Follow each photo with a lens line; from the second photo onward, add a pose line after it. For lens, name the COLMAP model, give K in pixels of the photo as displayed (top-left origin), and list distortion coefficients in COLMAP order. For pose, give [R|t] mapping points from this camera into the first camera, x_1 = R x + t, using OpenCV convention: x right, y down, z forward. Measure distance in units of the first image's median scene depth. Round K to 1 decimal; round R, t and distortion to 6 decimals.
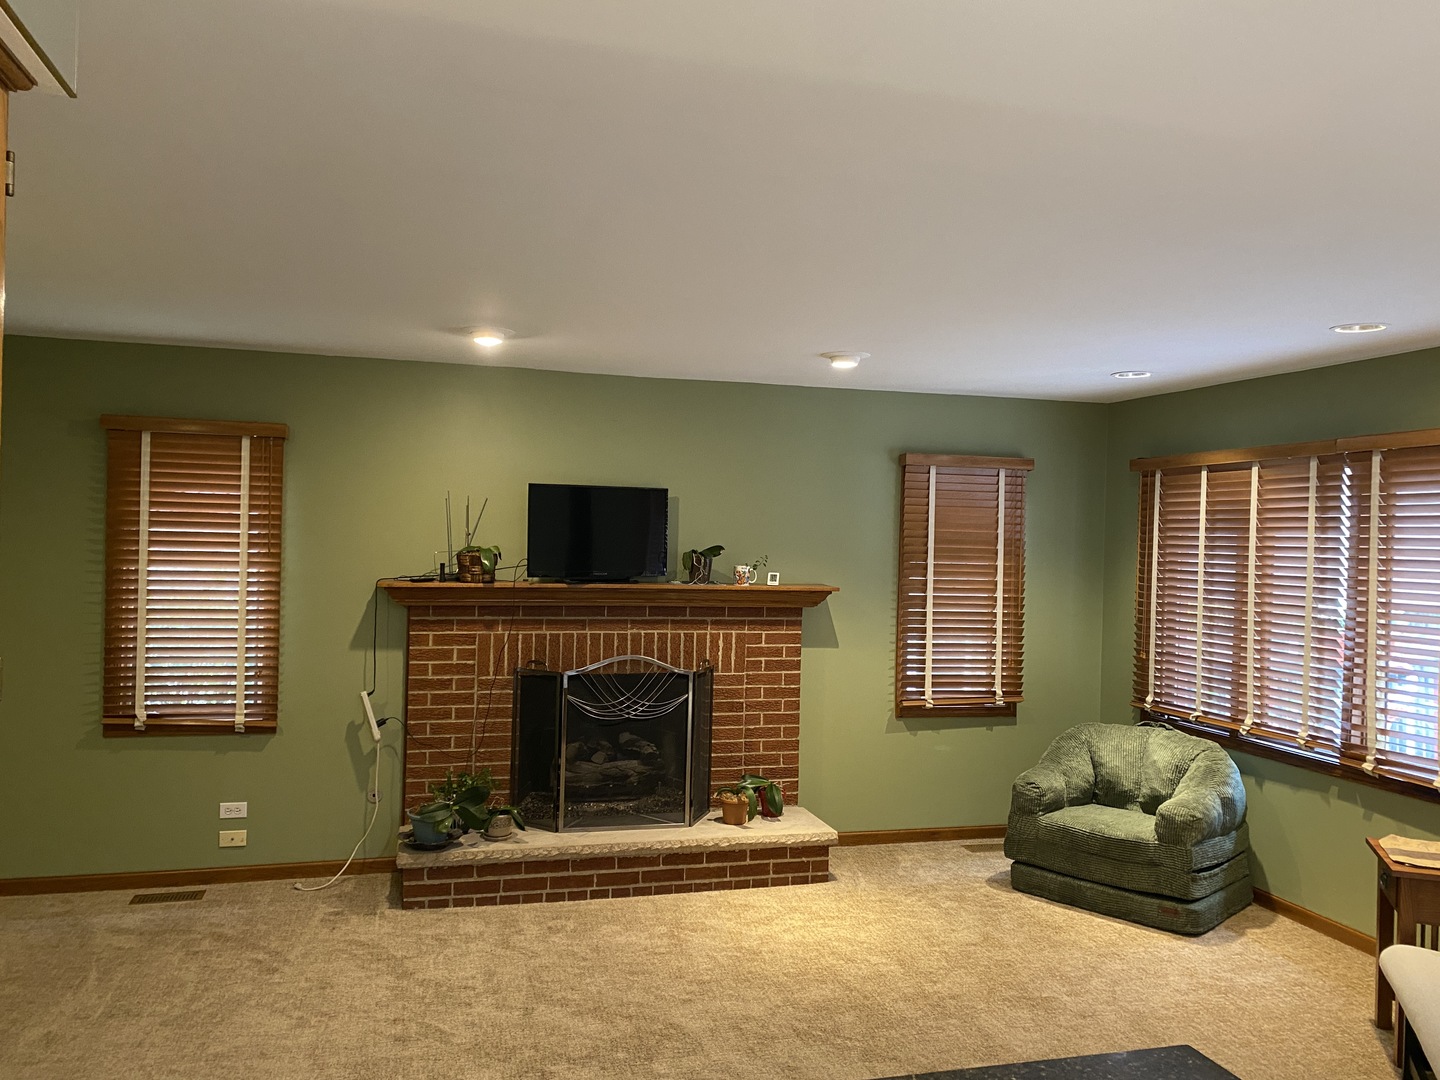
lens RADIAL K [[1097.8, 0, 721.1], [0, 1097.8, 530.3], [0, 0, 1]] dist [0.052957, -0.067023]
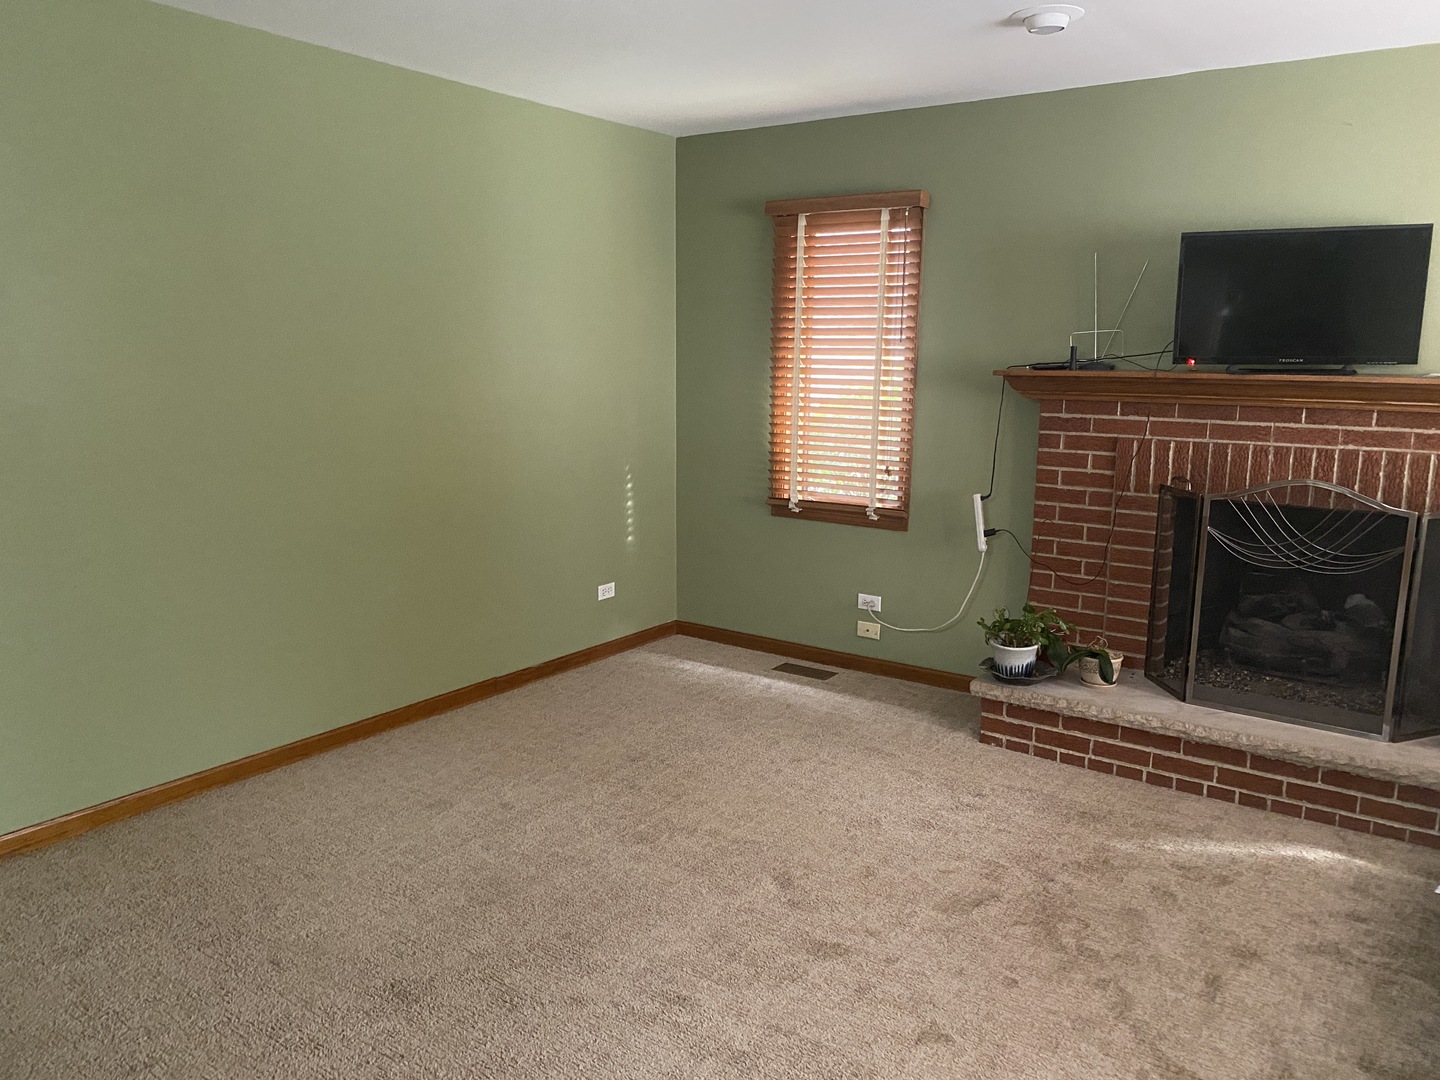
lens RADIAL K [[1097.8, 0, 729.8], [0, 1097.8, 547.2], [0, 0, 1]] dist [0.052957, -0.067023]
pose [[0.636545, 0.125277, -0.760997, 0.219788], [0.009830, 0.985321, 0.170428, 0.034855], [0.771177, -0.115966, 0.625970, 0.290565]]
